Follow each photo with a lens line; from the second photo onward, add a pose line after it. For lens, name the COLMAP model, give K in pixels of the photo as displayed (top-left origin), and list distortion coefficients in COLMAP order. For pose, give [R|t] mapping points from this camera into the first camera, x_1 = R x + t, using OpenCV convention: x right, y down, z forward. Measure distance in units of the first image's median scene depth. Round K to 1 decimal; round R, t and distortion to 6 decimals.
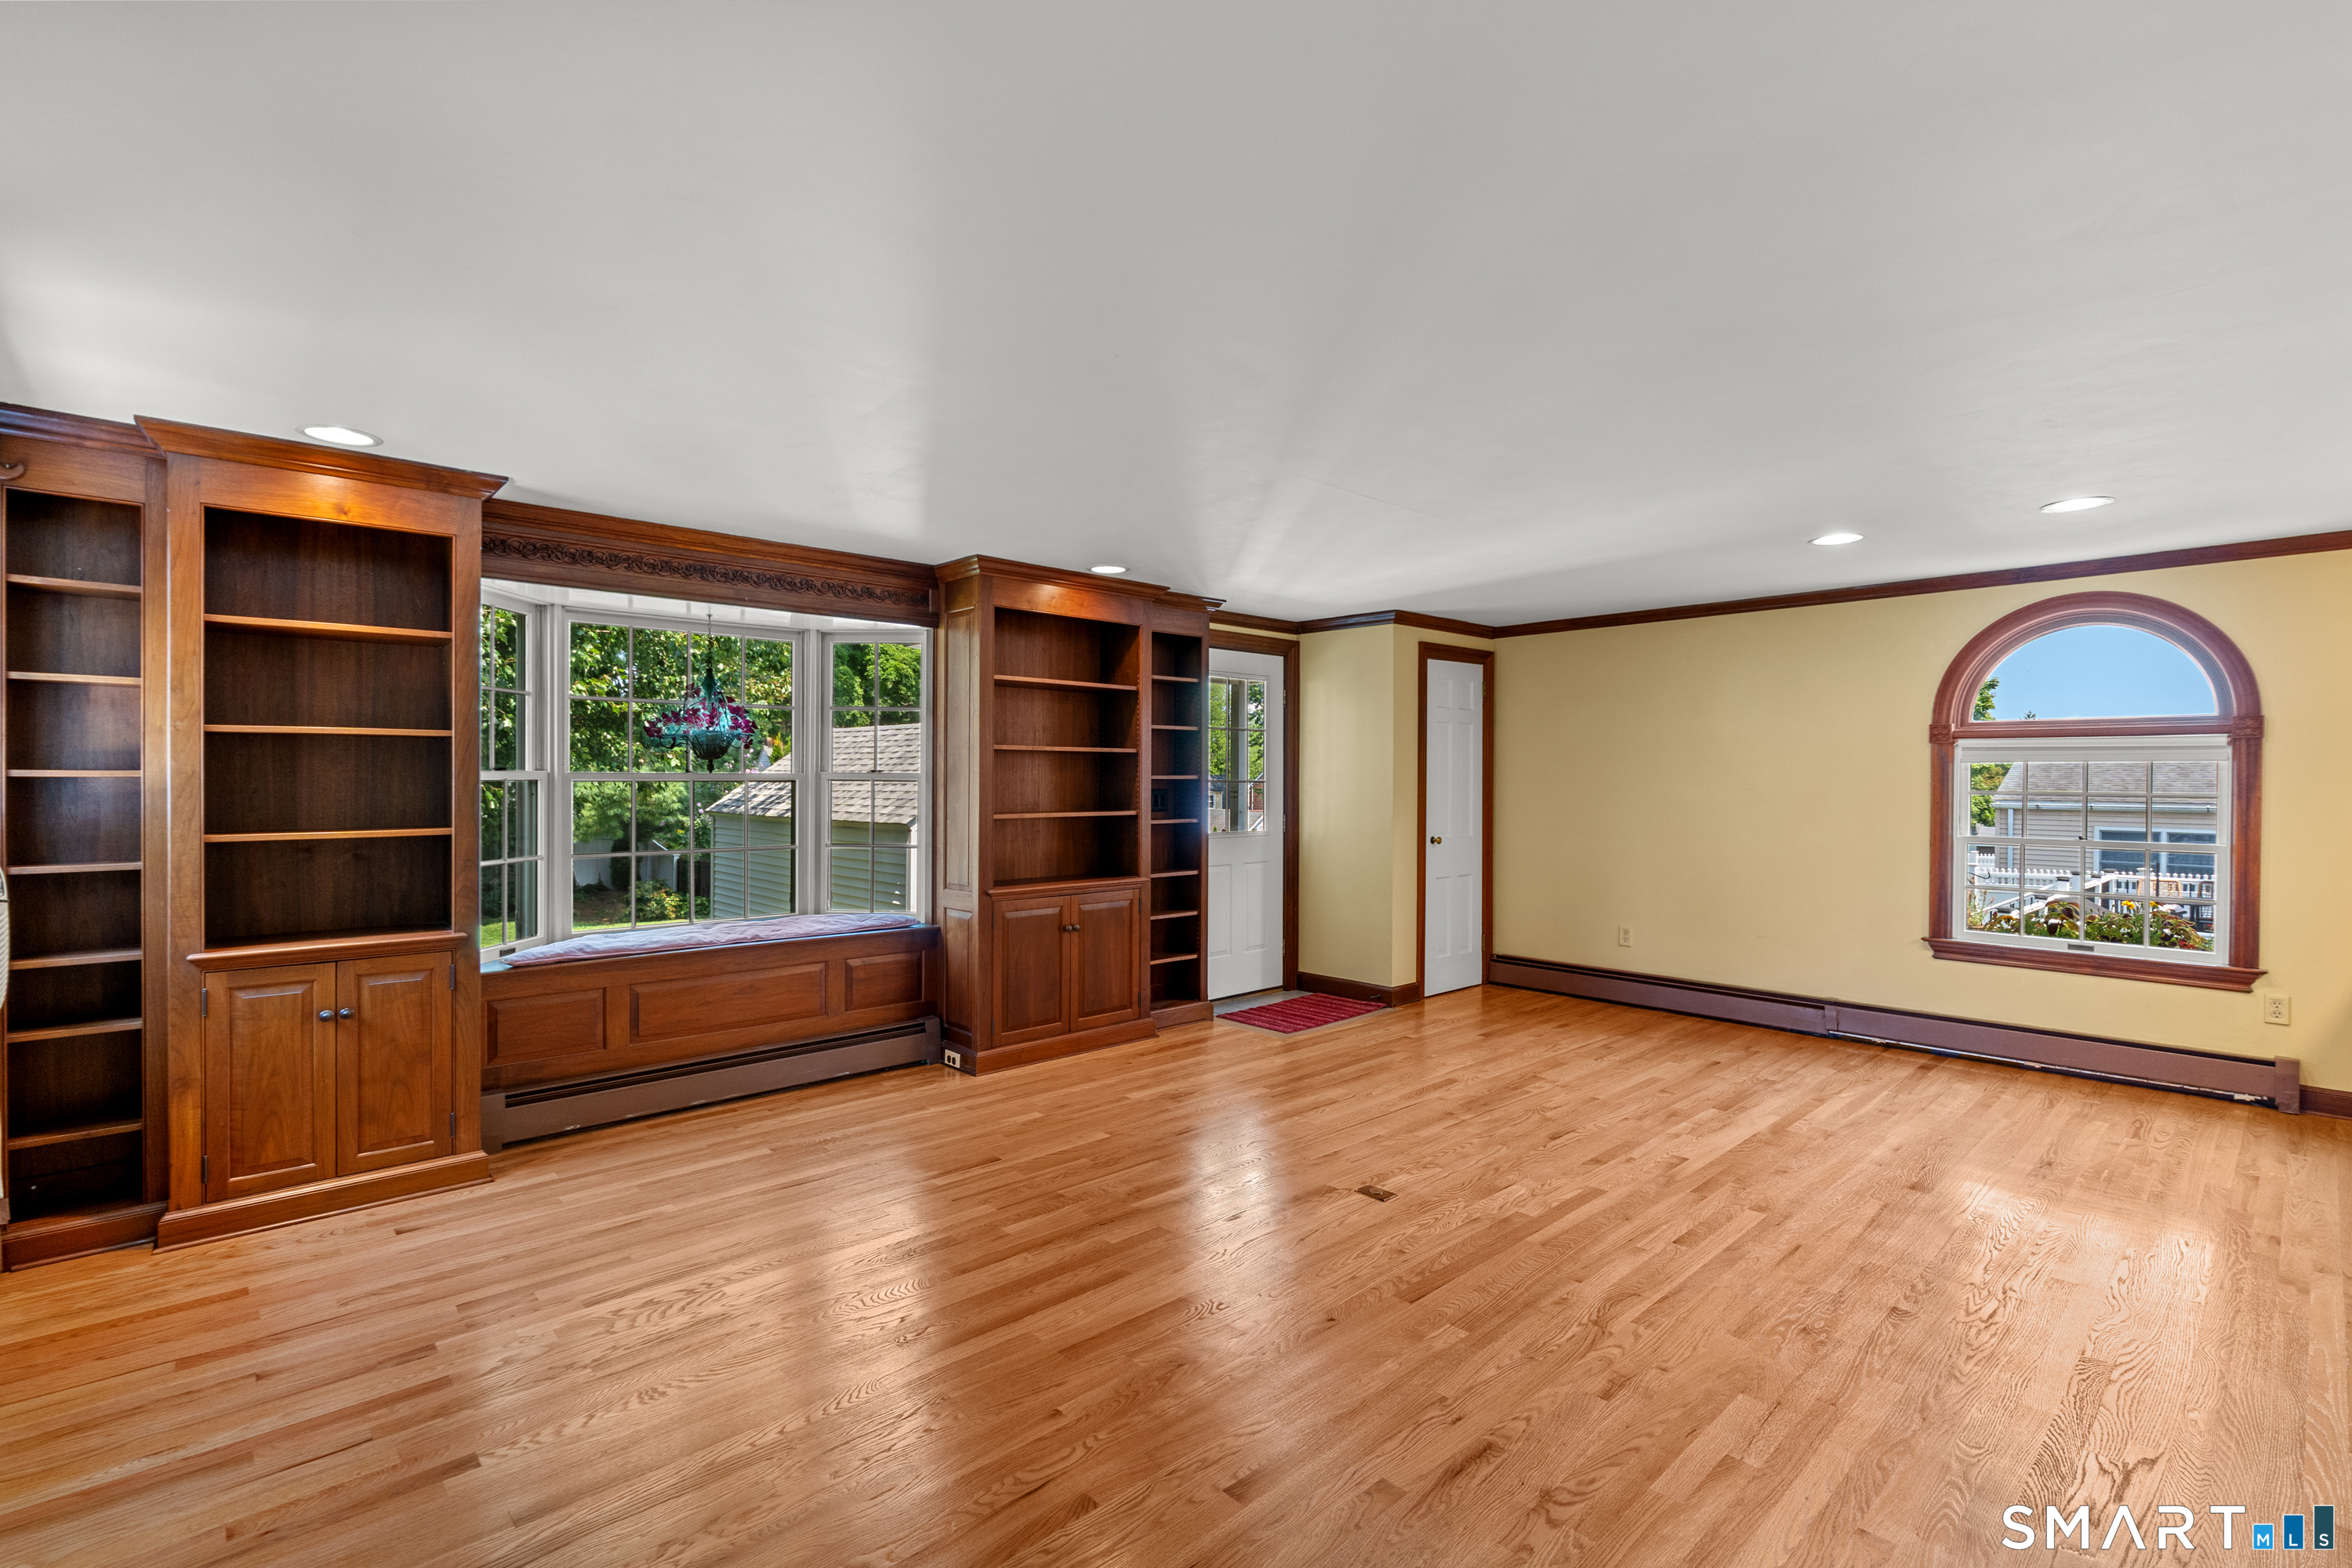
lens RADIAL K [[1065.2, 0, 1167.5], [0, 1065.2, 785.1], [0, 0, 1]] dist [-0.008420, 0.001364]
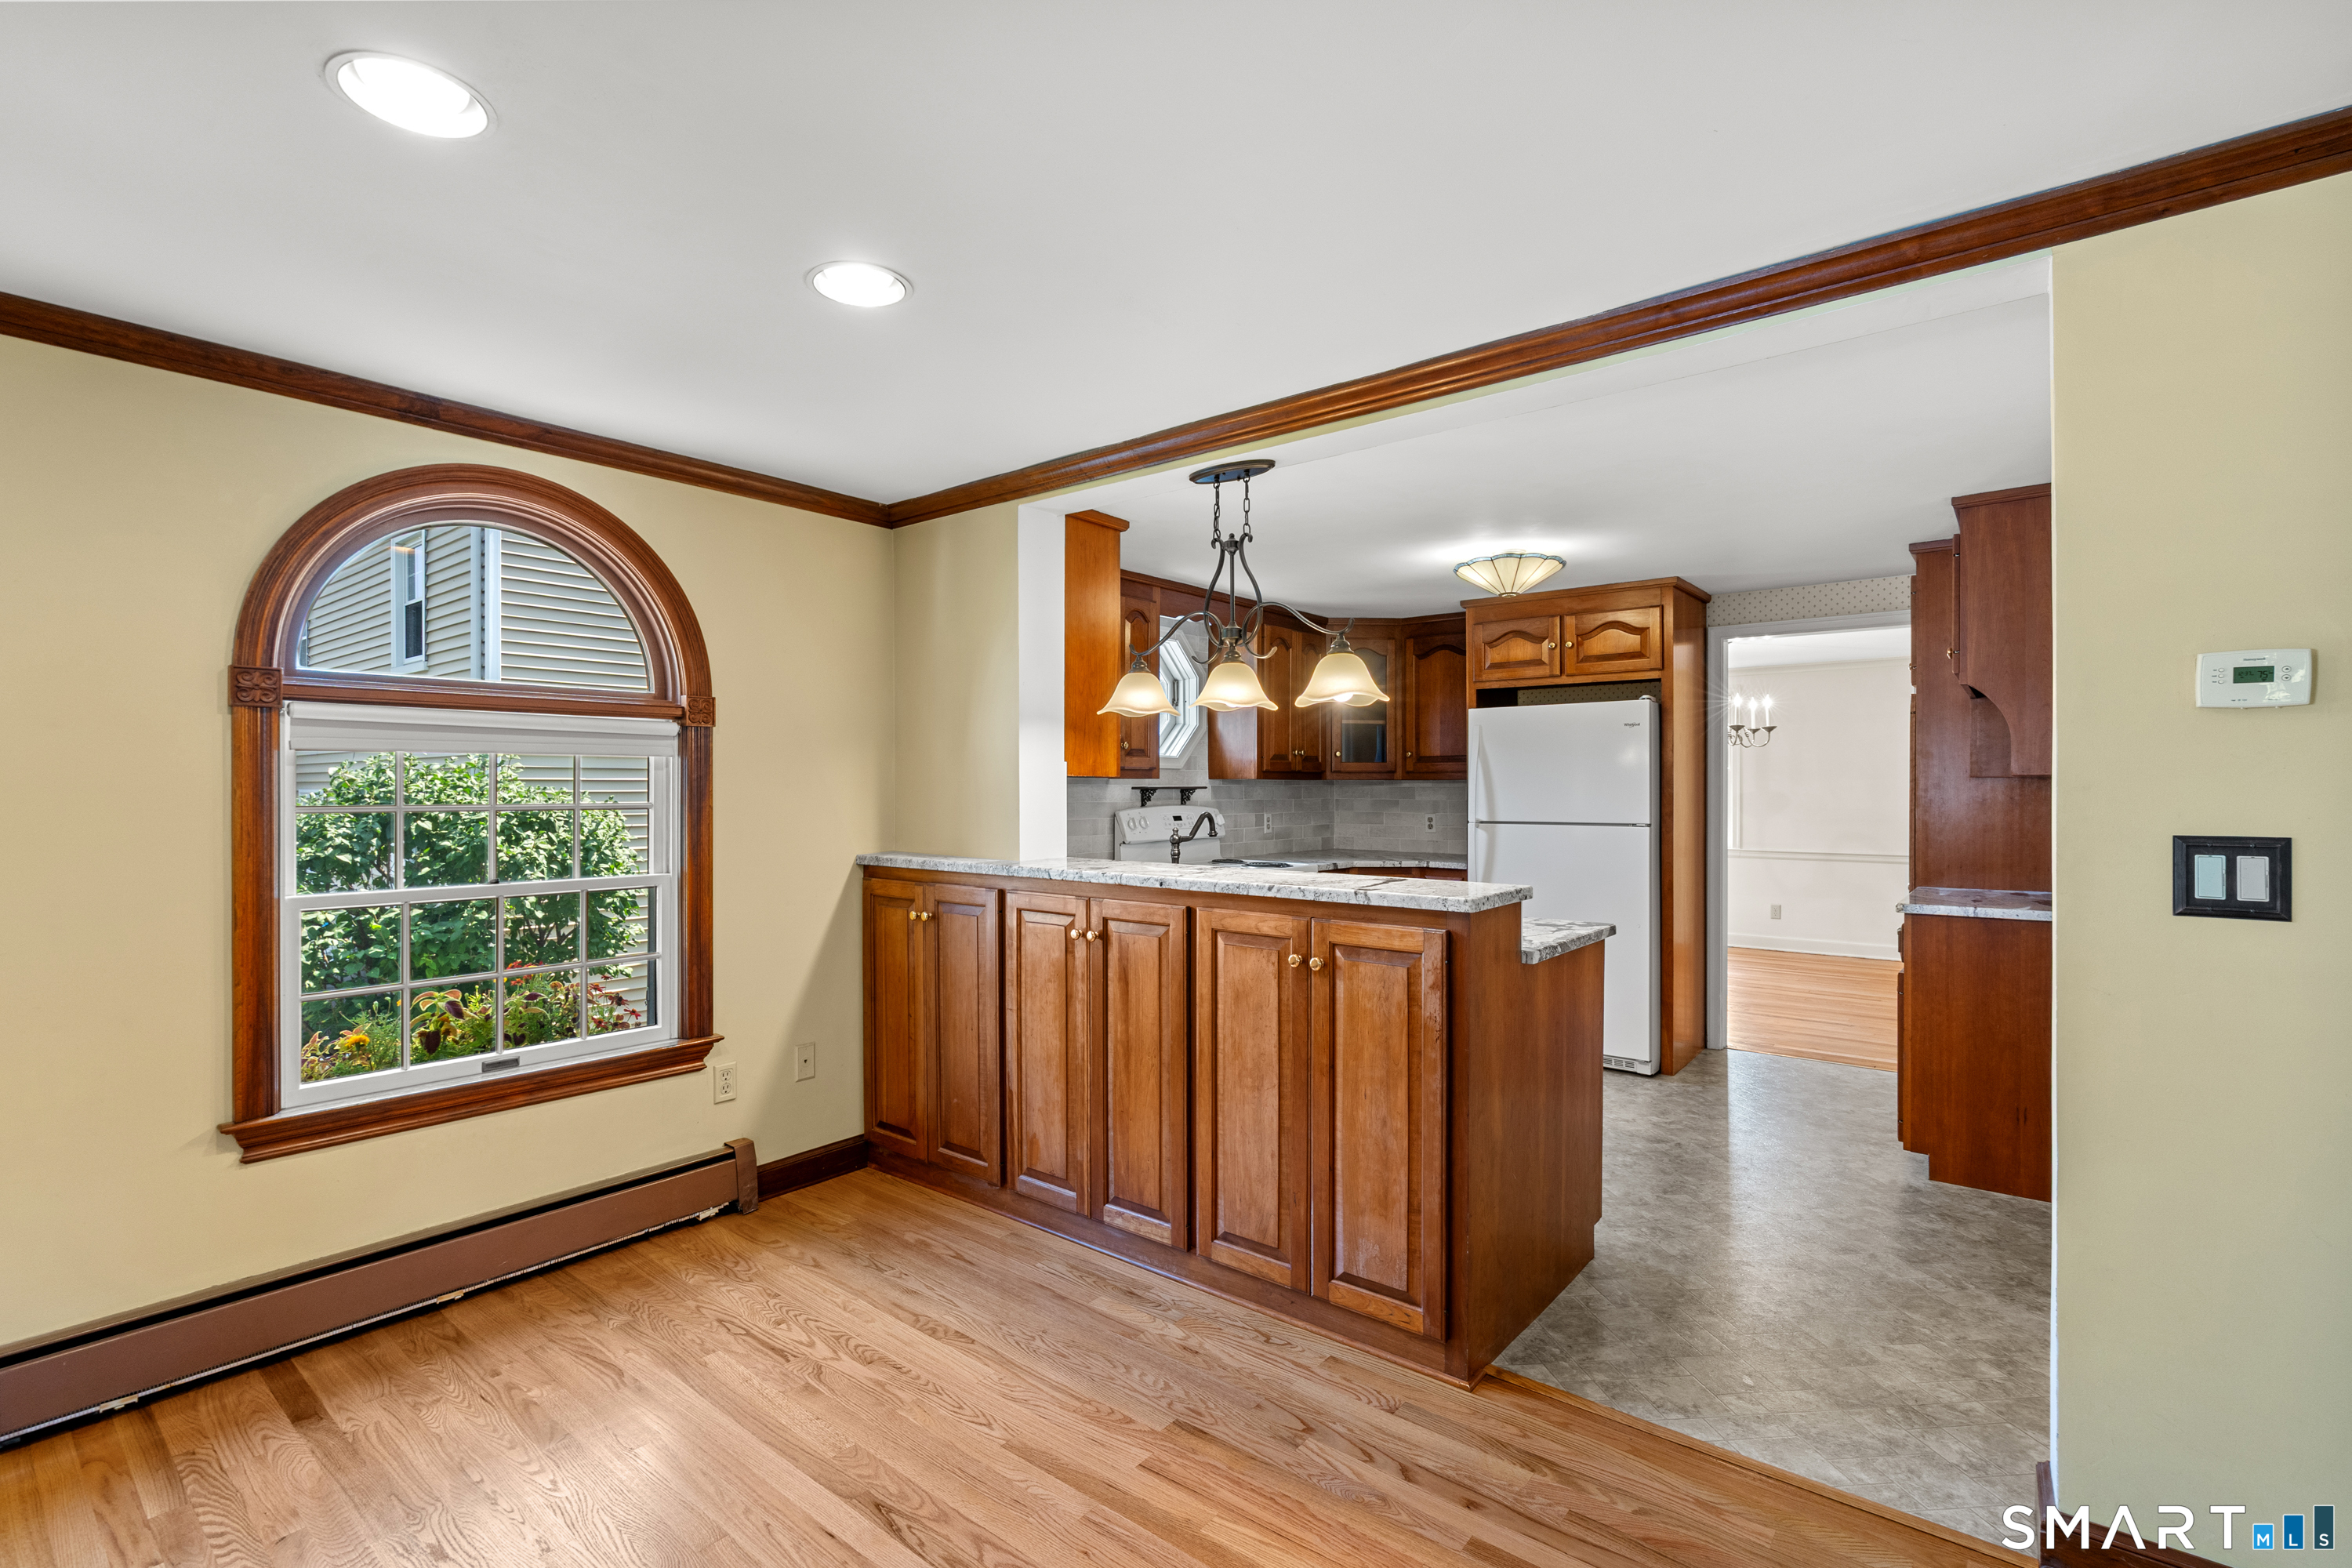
lens RADIAL K [[1068.3, 0, 1156.8], [0, 1068.3, 784.1], [0, 0, 1]] dist [-0.010500, 0.005362]
pose [[-0.135332, -0.004338, 0.990791, 0.229262], [0.007240, 0.999959, 0.005368, -0.005262], [-0.990774, 0.007900, -0.135295, 0.745774]]
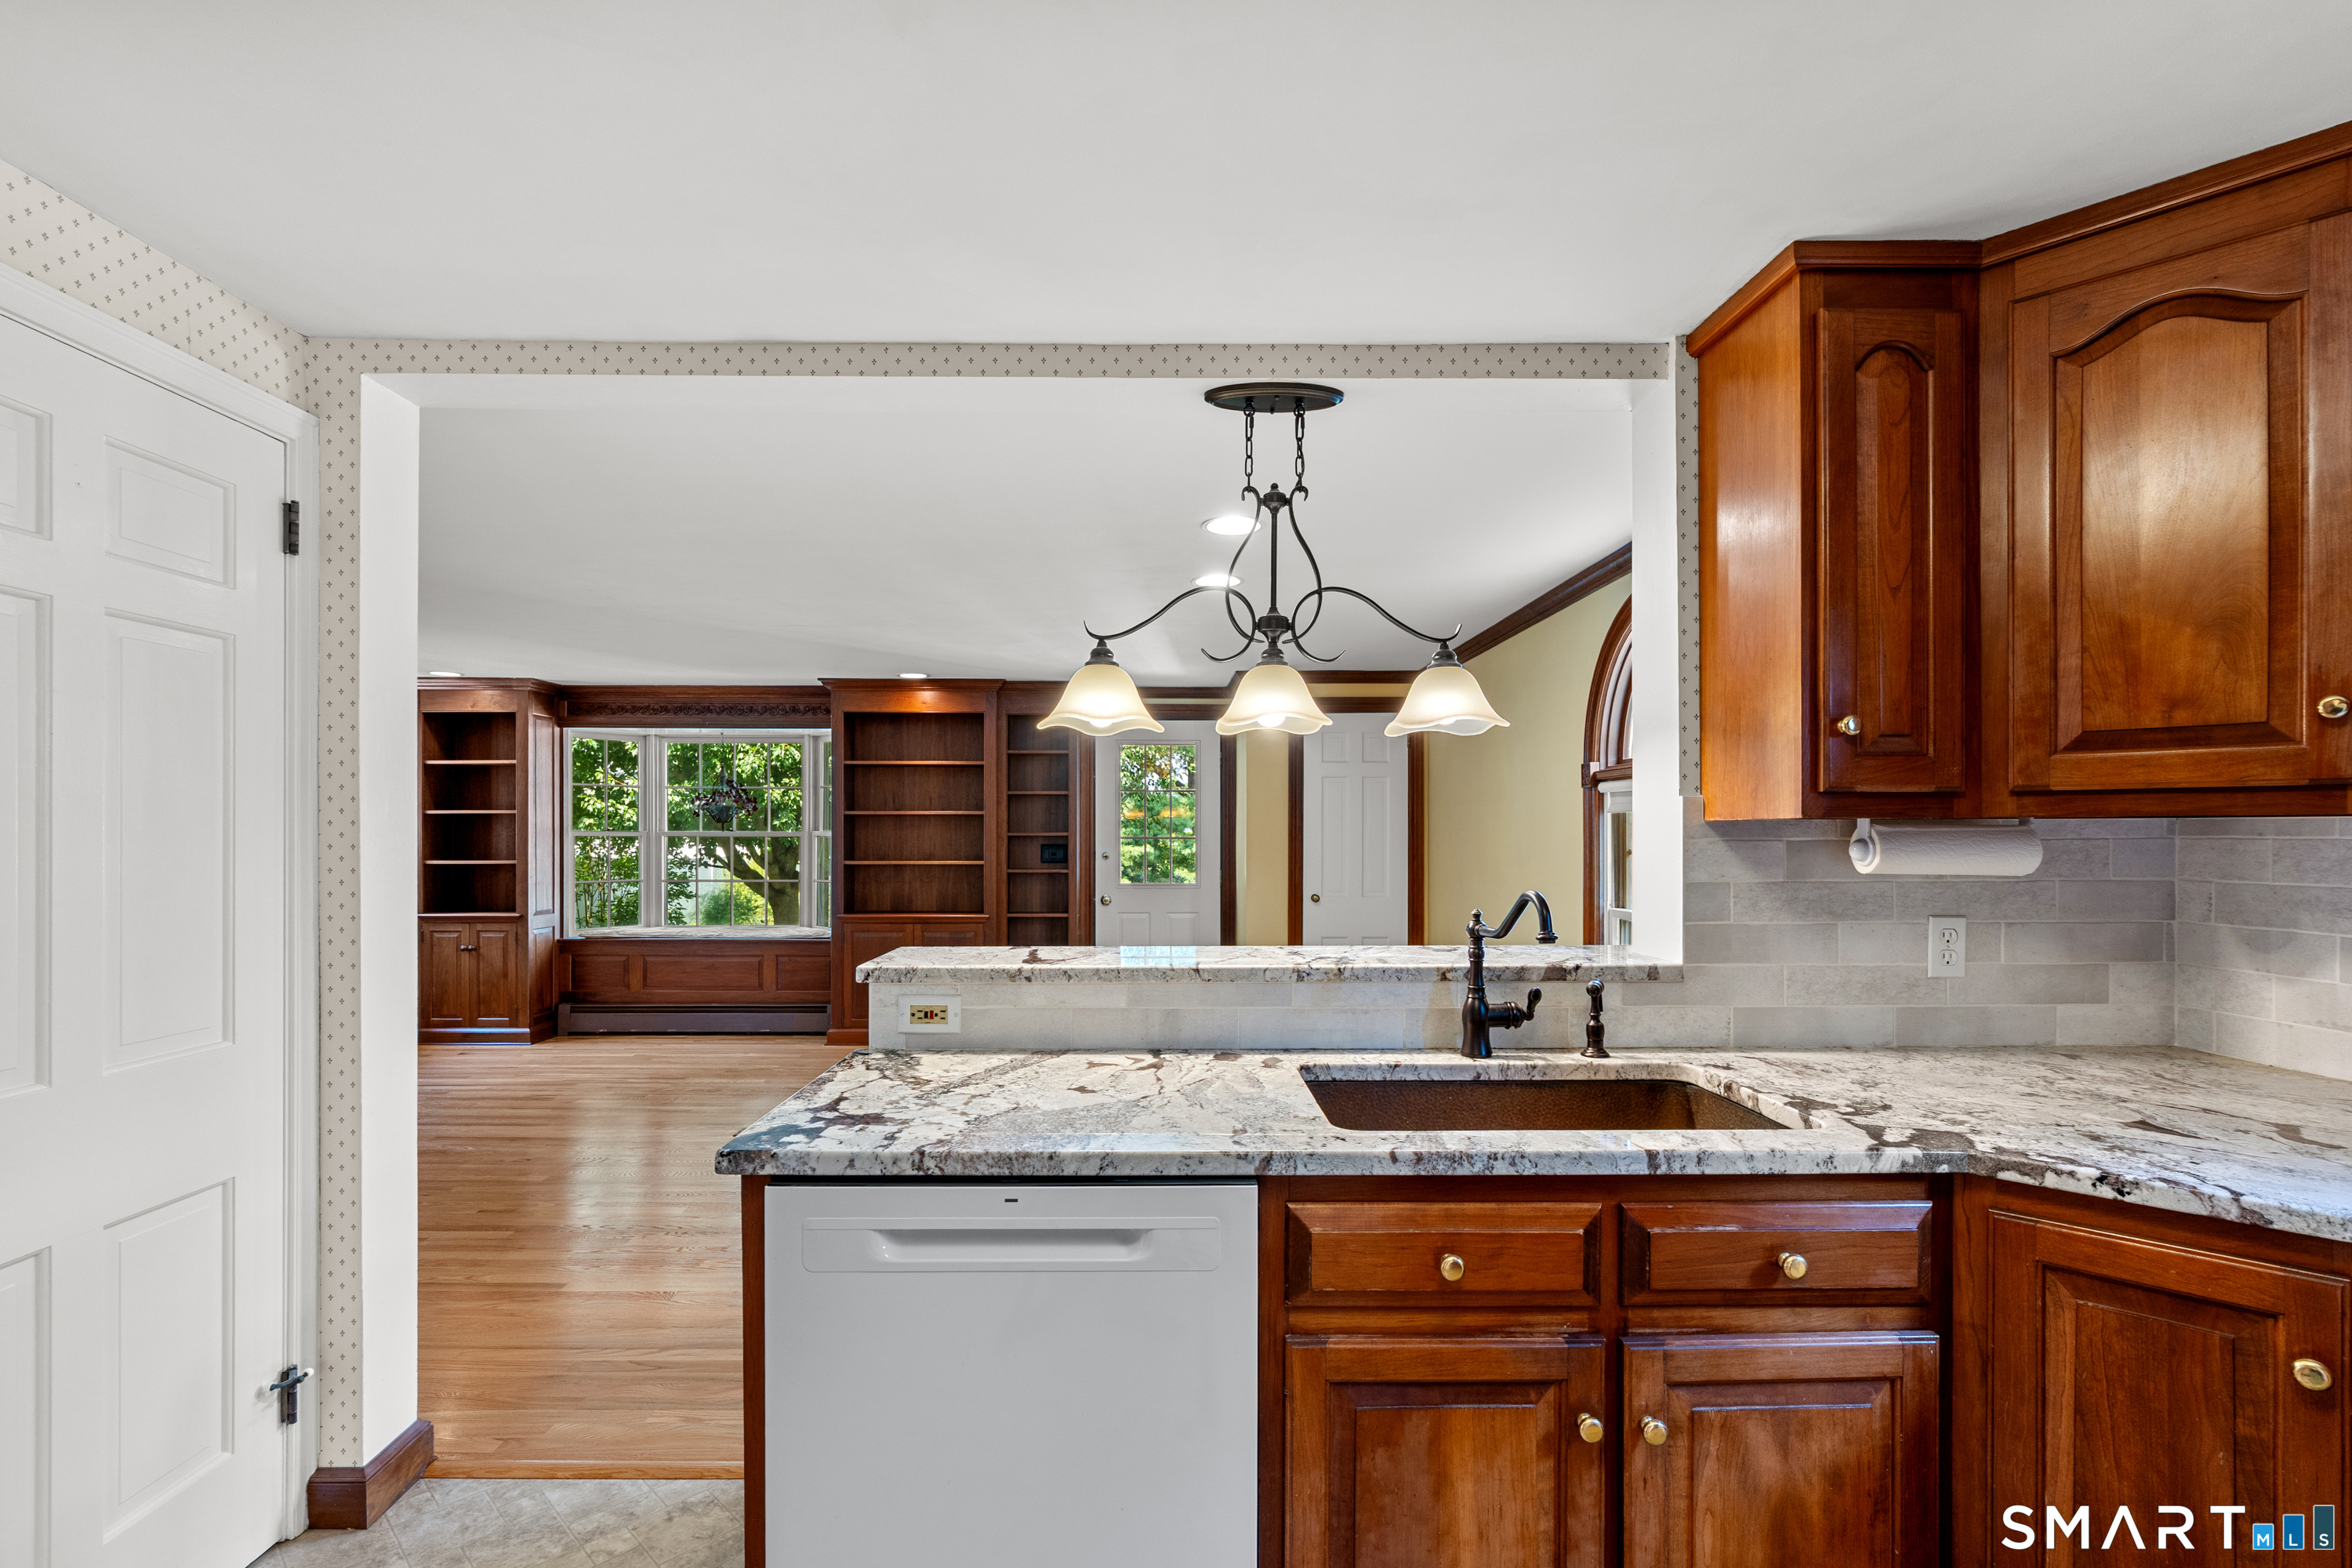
lens RADIAL K [[1091.0, 0, 1162.2], [0, 1091.0, 838.3], [0, 0, 1]] dist [-0.013020, 0.006783]
pose [[0.743777, -0.000225, -0.668428, 1.153624], [-0.004206, 0.999979, -0.005017, 0.003611], [0.668414, 0.006543, 0.743760, 0.225751]]
